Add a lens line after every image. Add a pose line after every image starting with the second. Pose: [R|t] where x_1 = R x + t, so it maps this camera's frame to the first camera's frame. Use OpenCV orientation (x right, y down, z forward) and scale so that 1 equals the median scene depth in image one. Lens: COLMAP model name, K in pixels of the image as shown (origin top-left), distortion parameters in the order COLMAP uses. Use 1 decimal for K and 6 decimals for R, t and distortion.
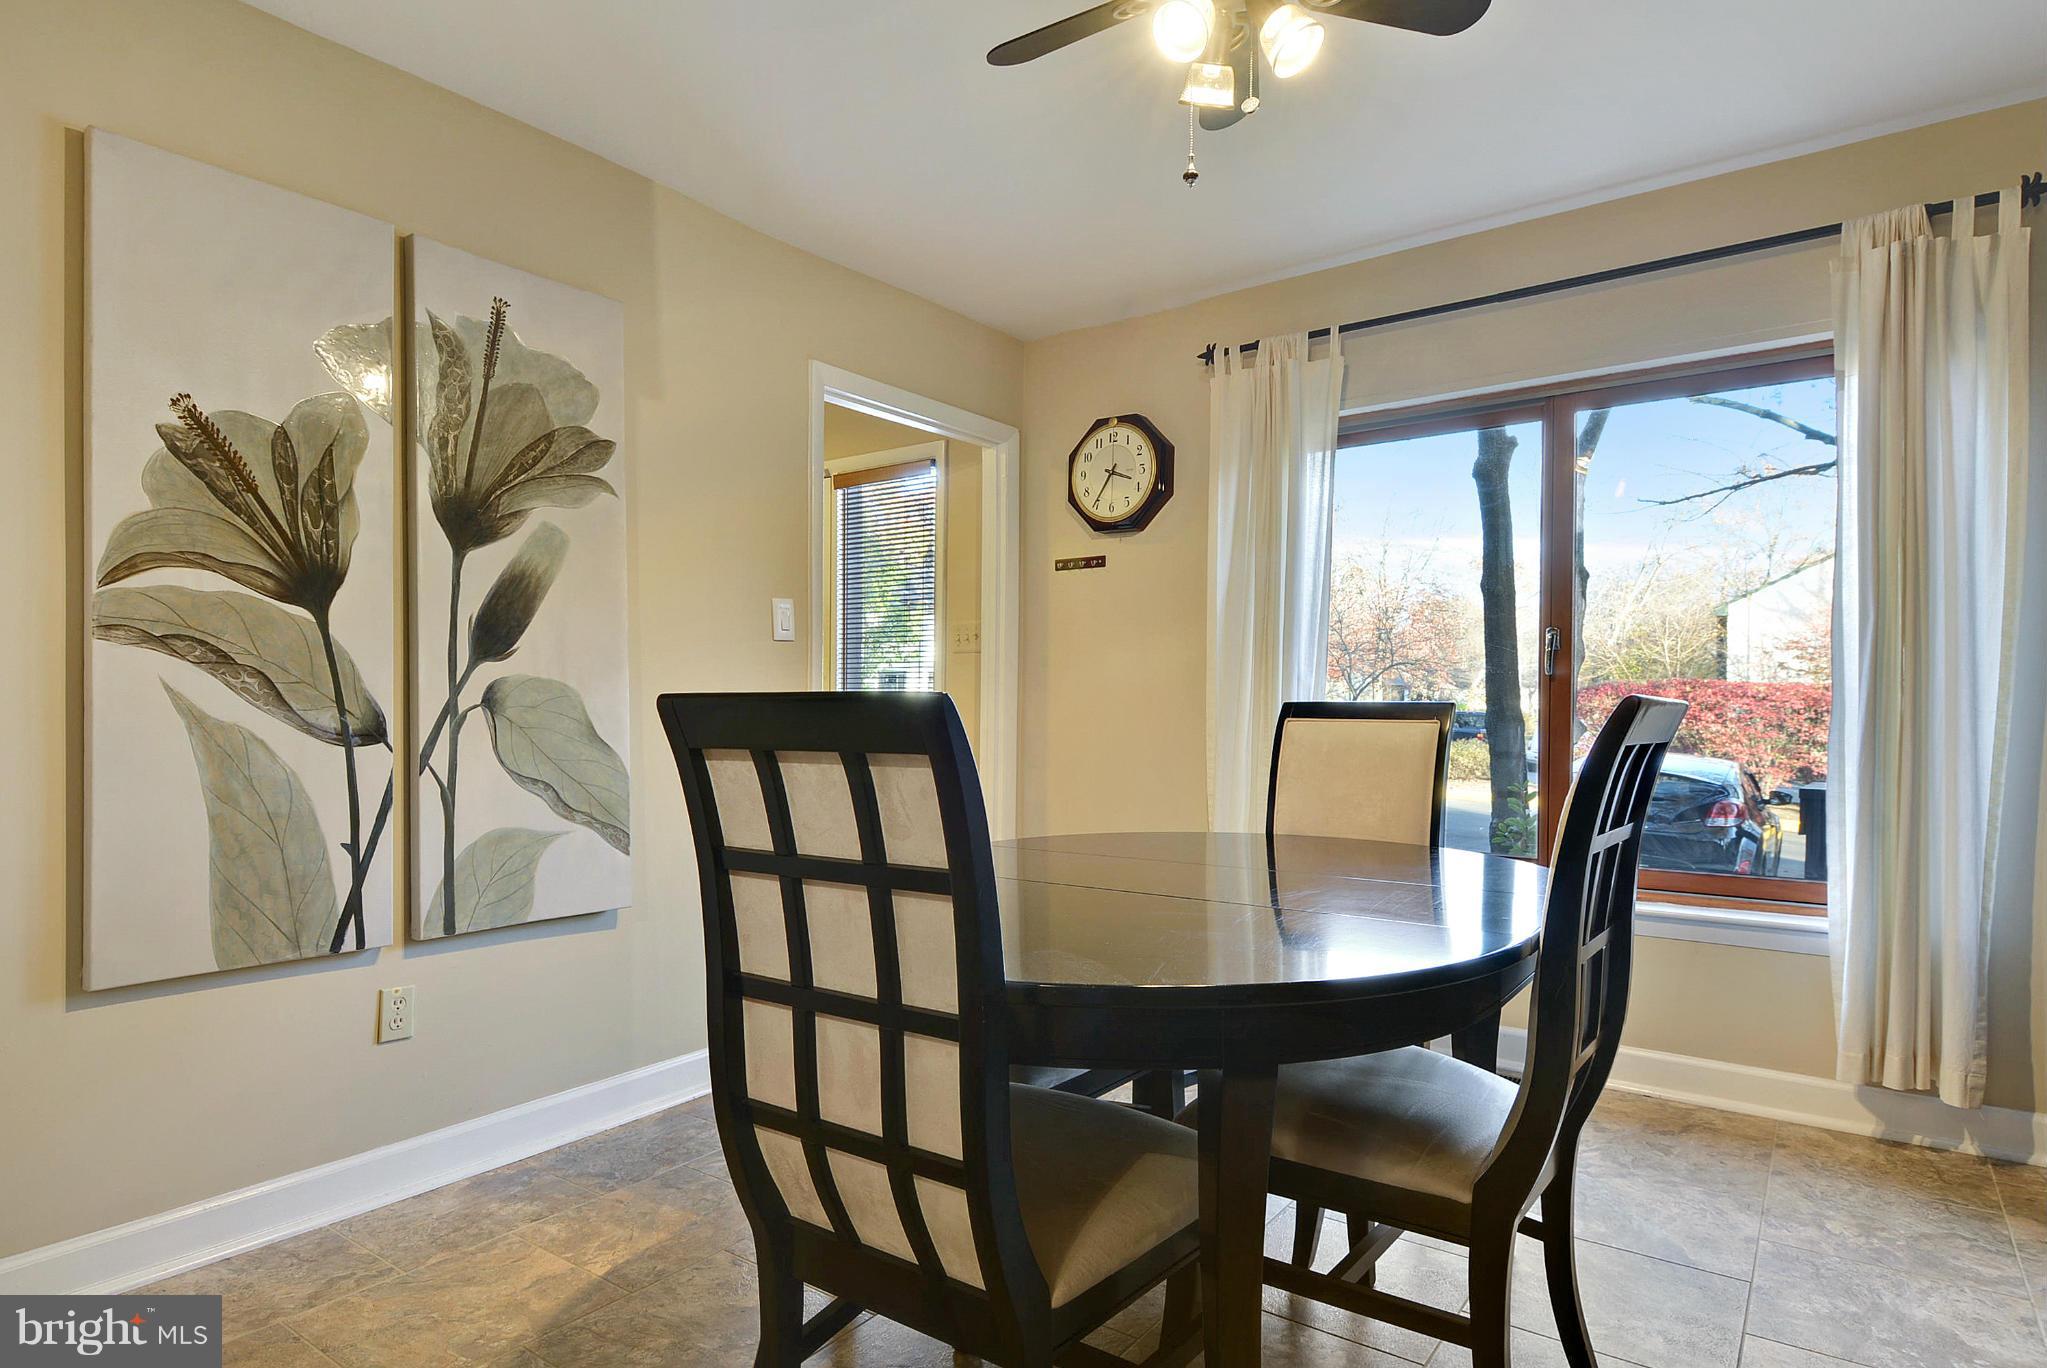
lens RADIAL K [[1101.1, 0, 1046.9], [0, 1101.1, 728.1], [0, 0, 1]] dist [0.018013, -0.017442]
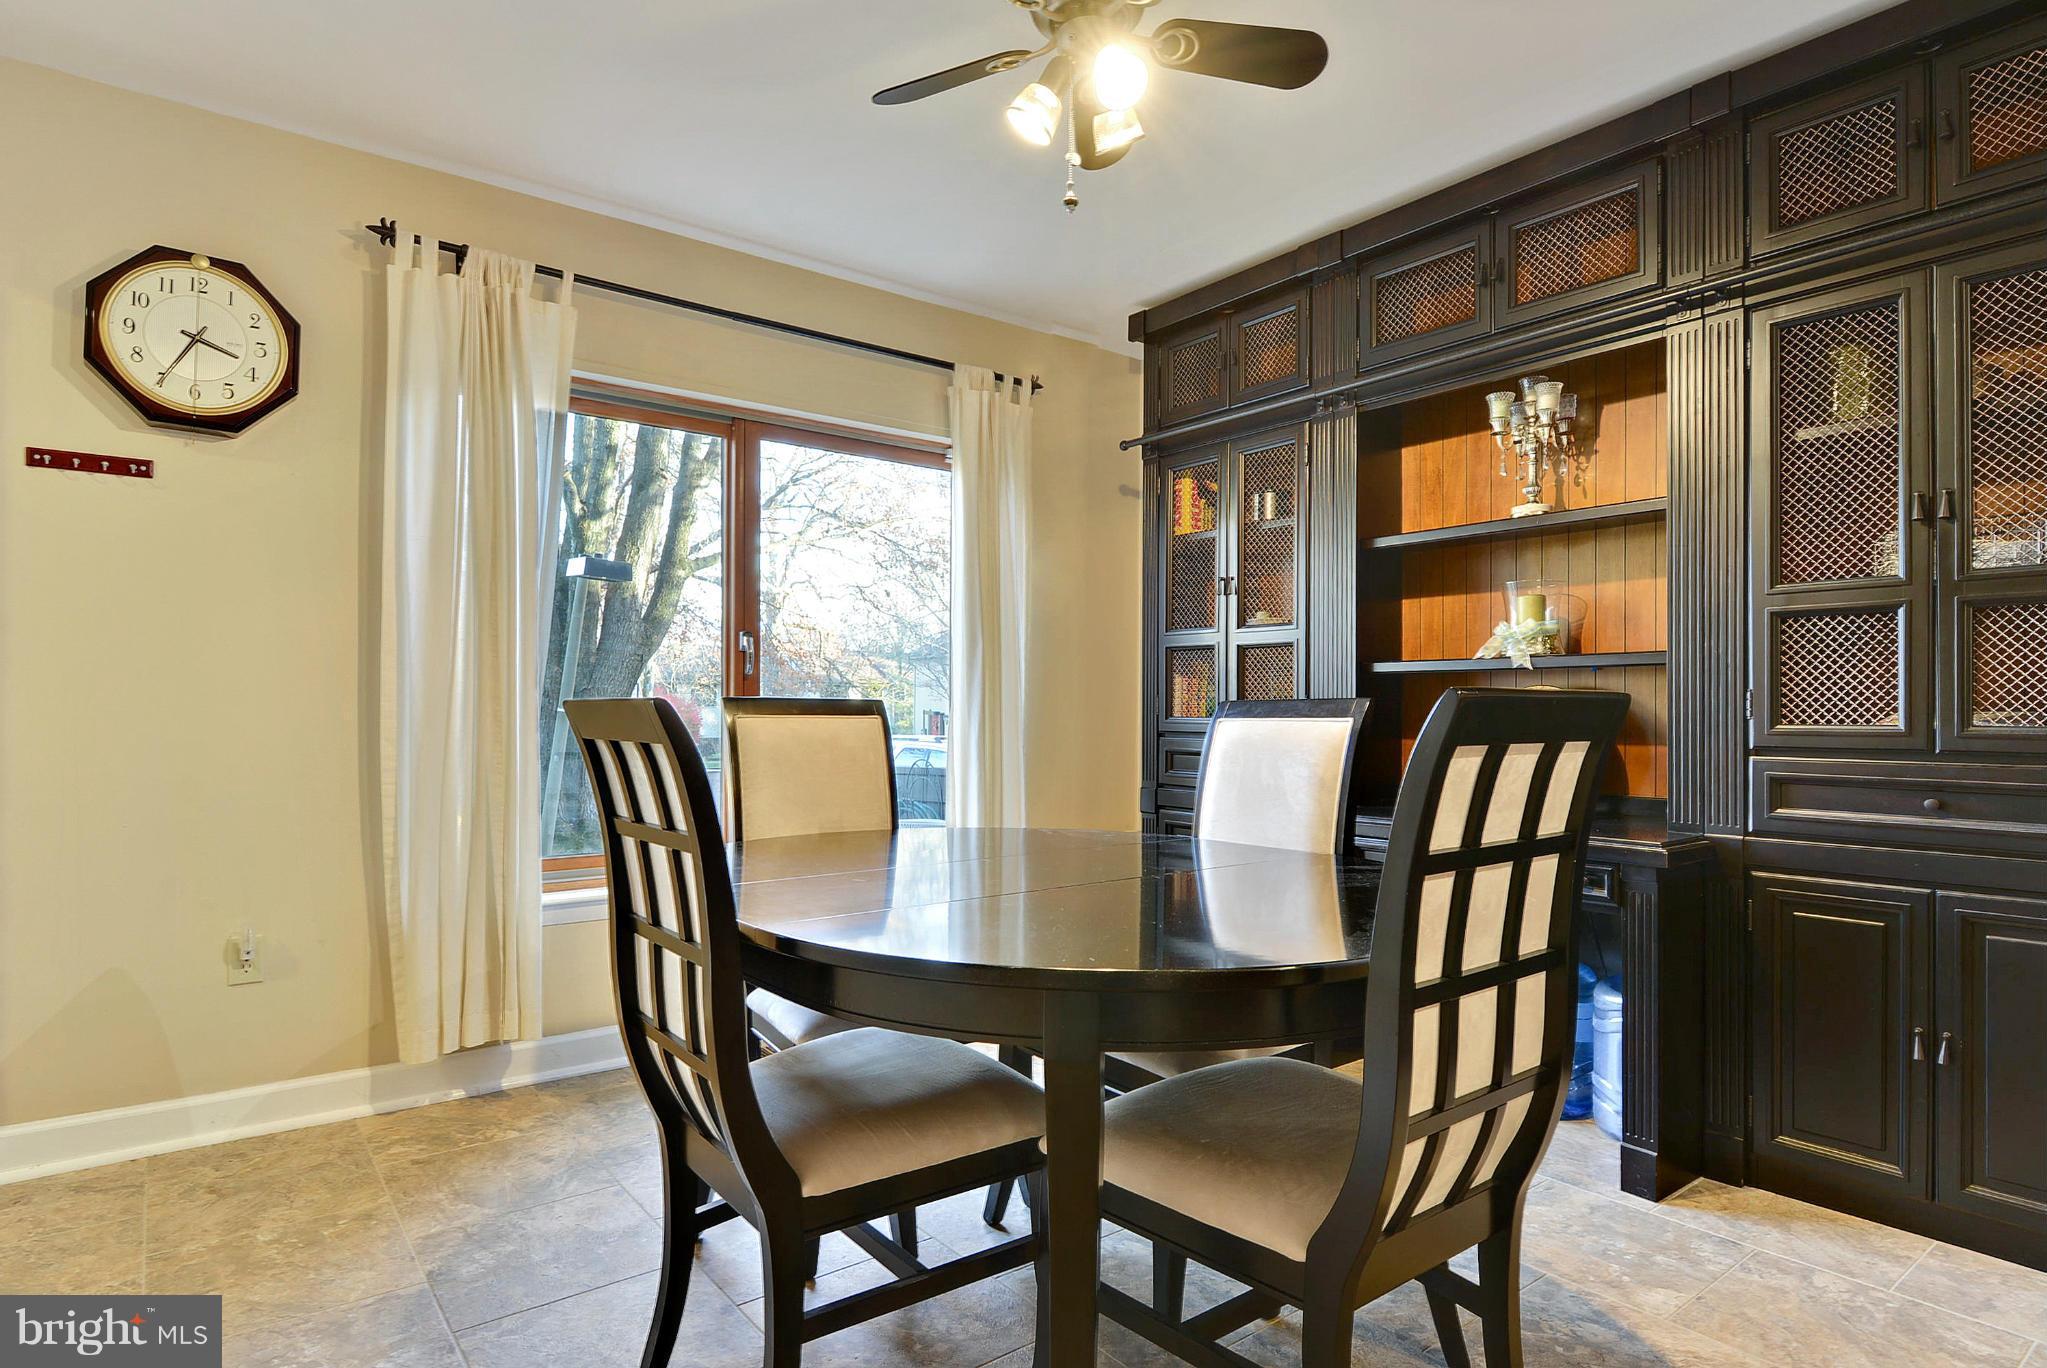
lens RADIAL K [[1101.1, 0, 1065.2], [0, 1101.1, 703.8], [0, 0, 1]] dist [0.018013, -0.017442]
pose [[0.286000, 0.007063, 0.958203, -0.466300], [0.015759, 0.999803, -0.012074, -0.002200], [-0.958100, 0.018554, 0.285833, 0.372828]]
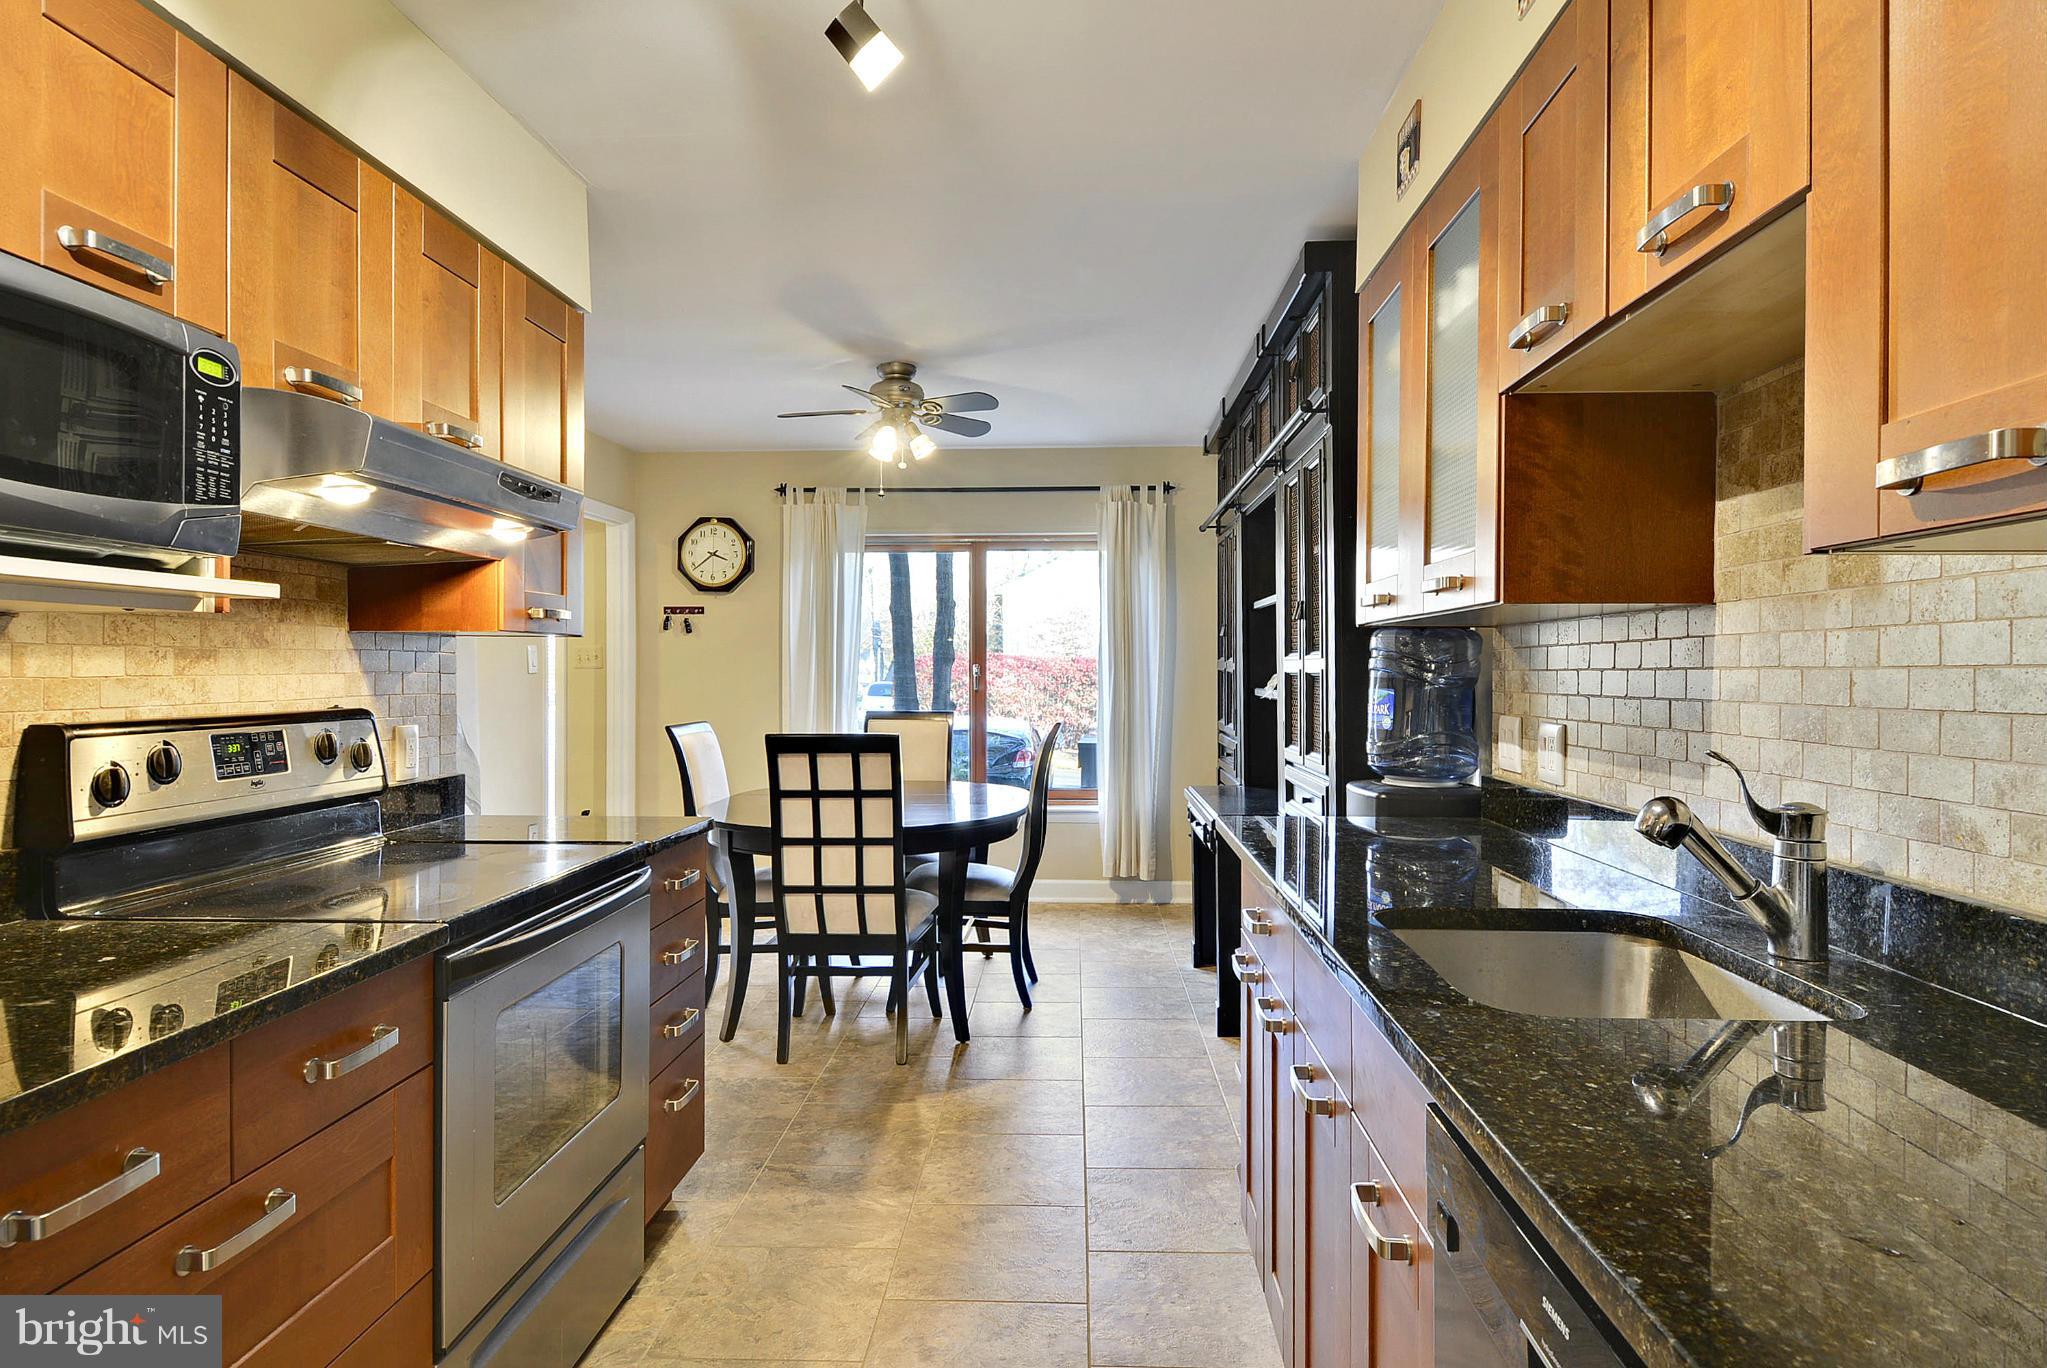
lens RADIAL K [[1101.1, 0, 1057.1], [0, 1101.1, 672.2], [0, 0, 1]] dist [0.018013, -0.017442]
pose [[0.822317, -0.002885, 0.569022, -0.469782], [0.011362, 0.999871, -0.011350, -0.051659], [-0.568916, 0.015798, 0.822244, -0.585921]]
